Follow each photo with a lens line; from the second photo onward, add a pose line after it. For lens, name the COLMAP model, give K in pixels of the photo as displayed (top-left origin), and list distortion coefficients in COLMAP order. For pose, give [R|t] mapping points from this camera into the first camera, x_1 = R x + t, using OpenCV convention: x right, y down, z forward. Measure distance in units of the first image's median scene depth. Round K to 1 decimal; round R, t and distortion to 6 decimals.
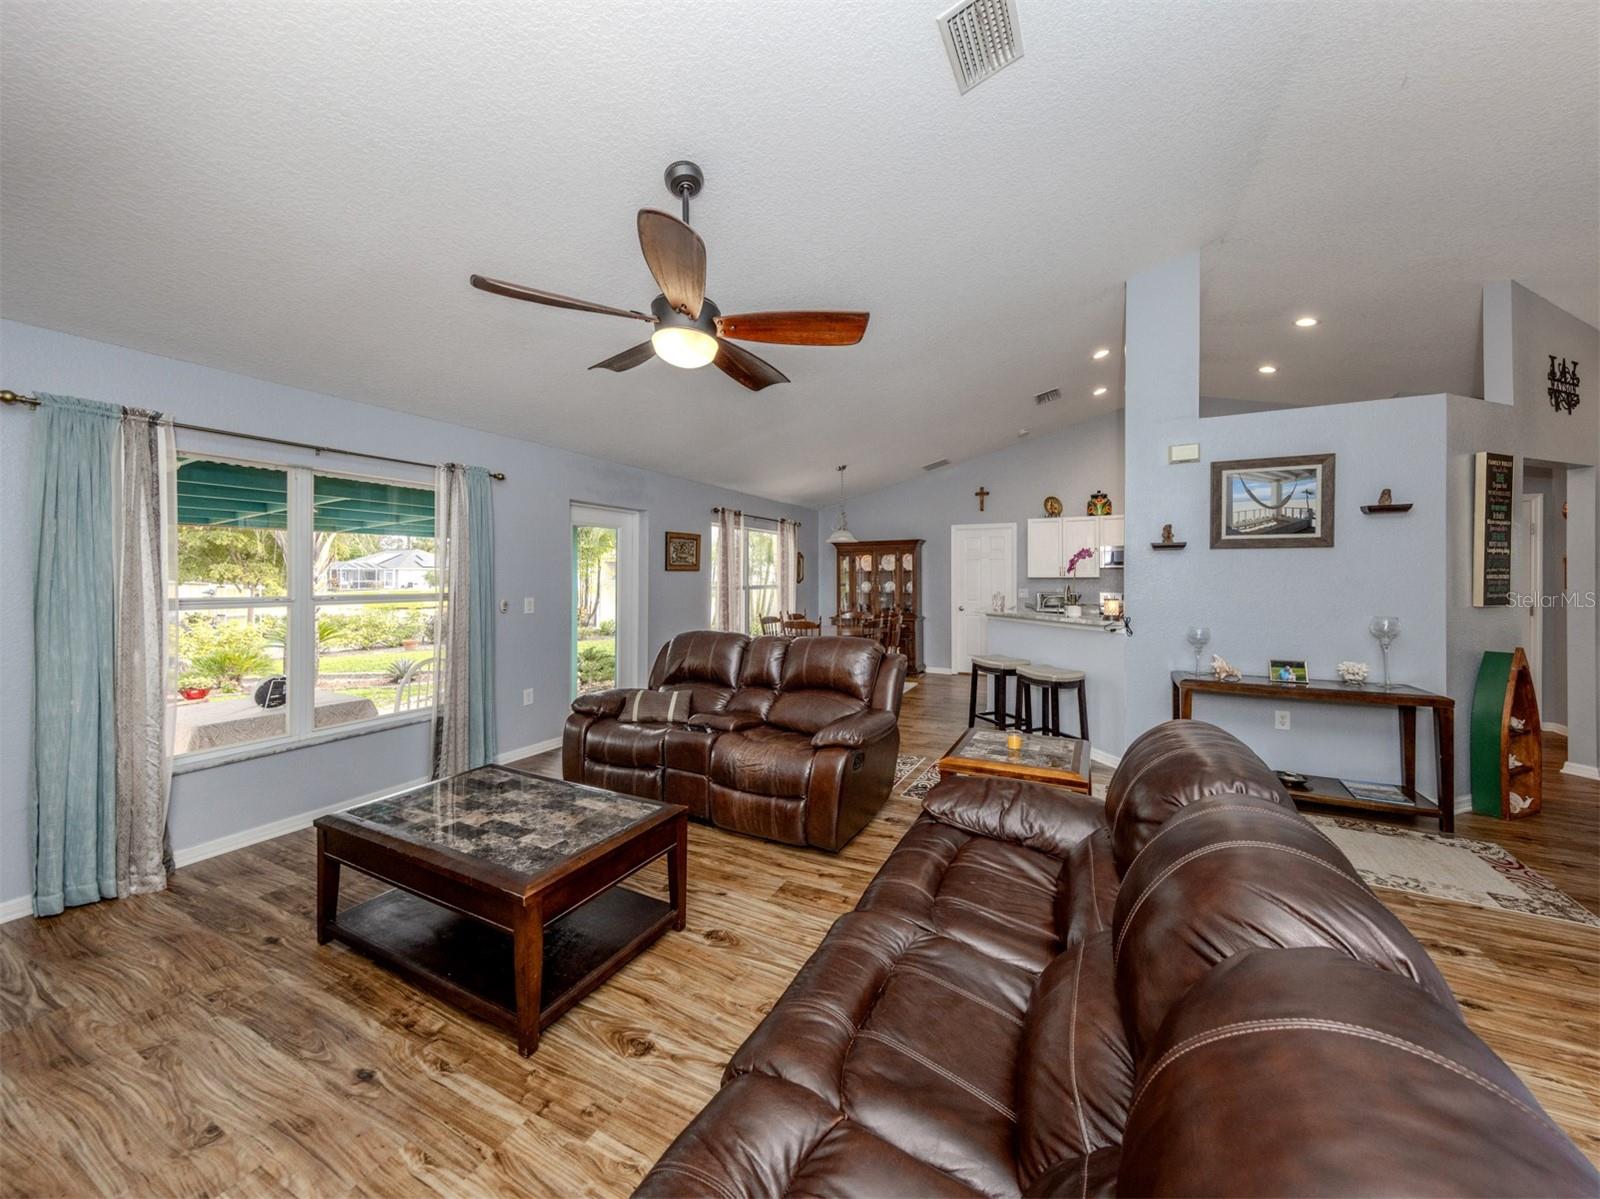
lens RADIAL K [[576.4, 0, 830.1], [0, 576.4, 575.0], [0, 0, 1]] dist [0.006962, 0.000465]
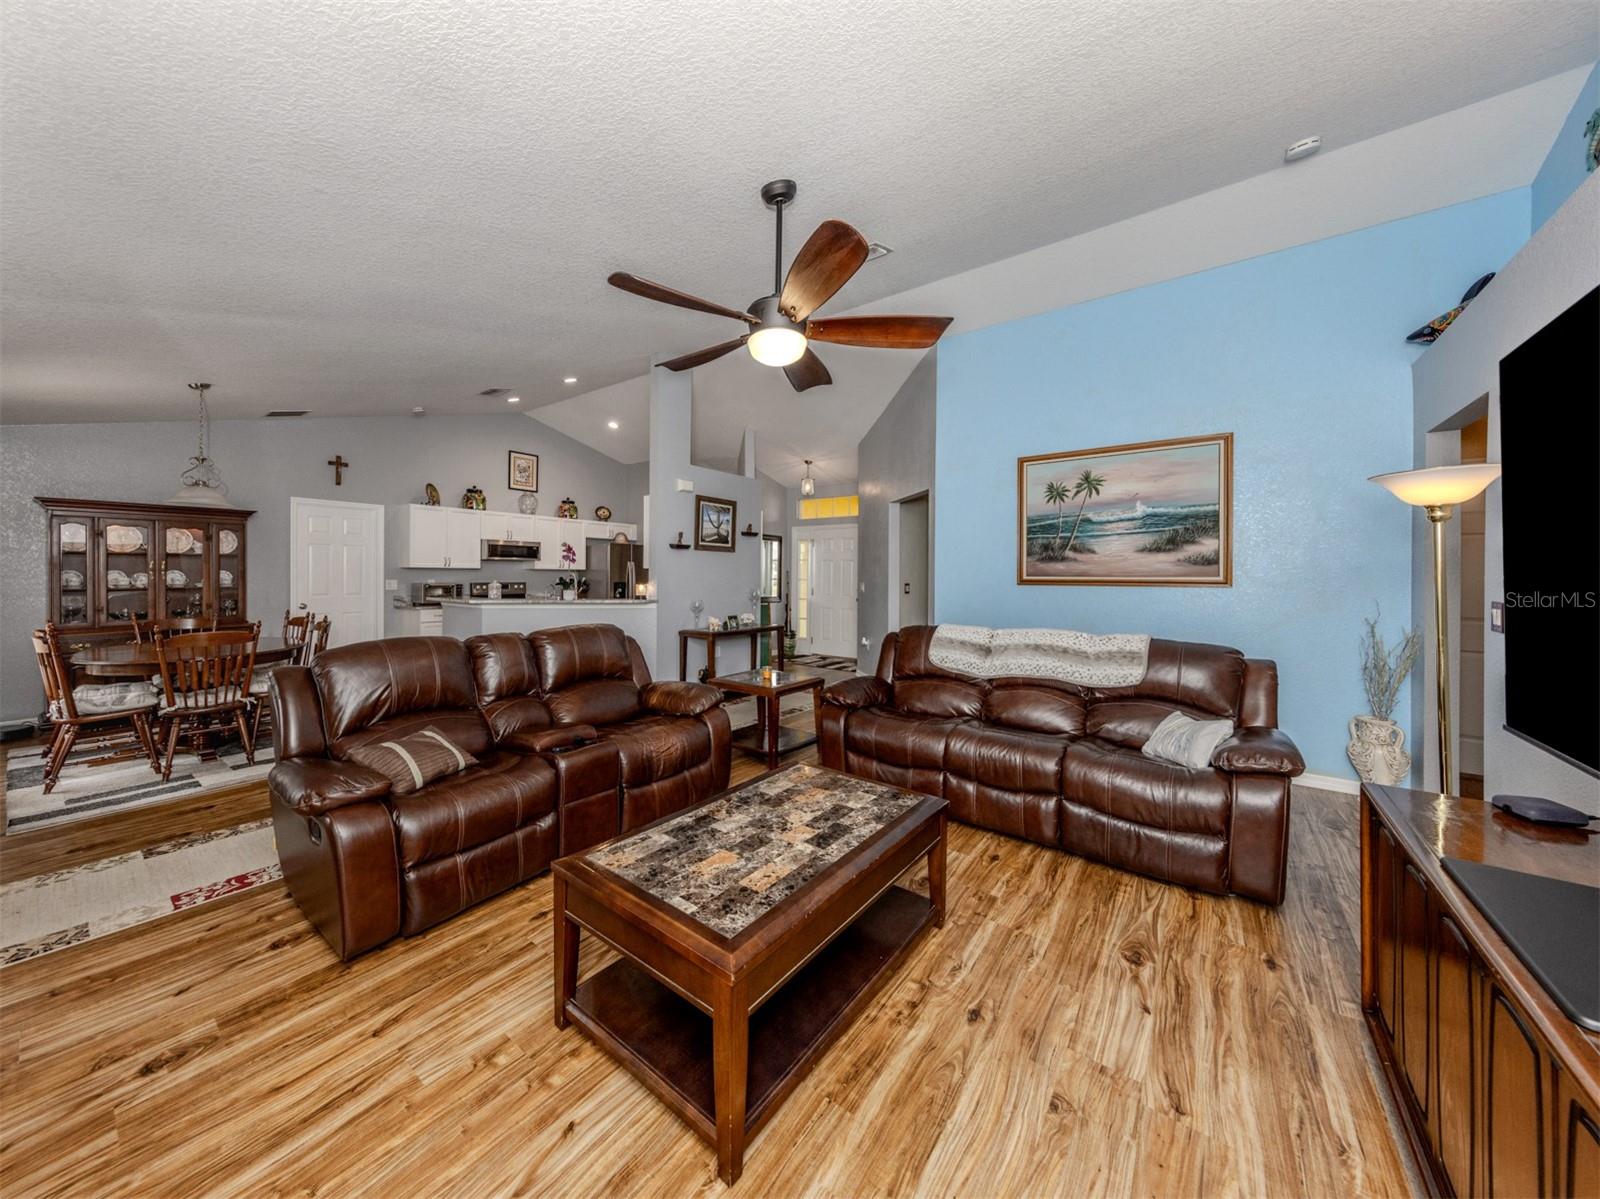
lens RADIAL K [[570.6, 0, 751.5], [0, 570.6, 580.1], [0, 0, 1]] dist [0.008658, -0.000050]
pose [[0.229437, -0.003926, 0.973316, -0.471289], [-0.011389, 0.999913, 0.006718, 0.014219], [-0.973257, -0.012626, 0.229373, 0.286879]]
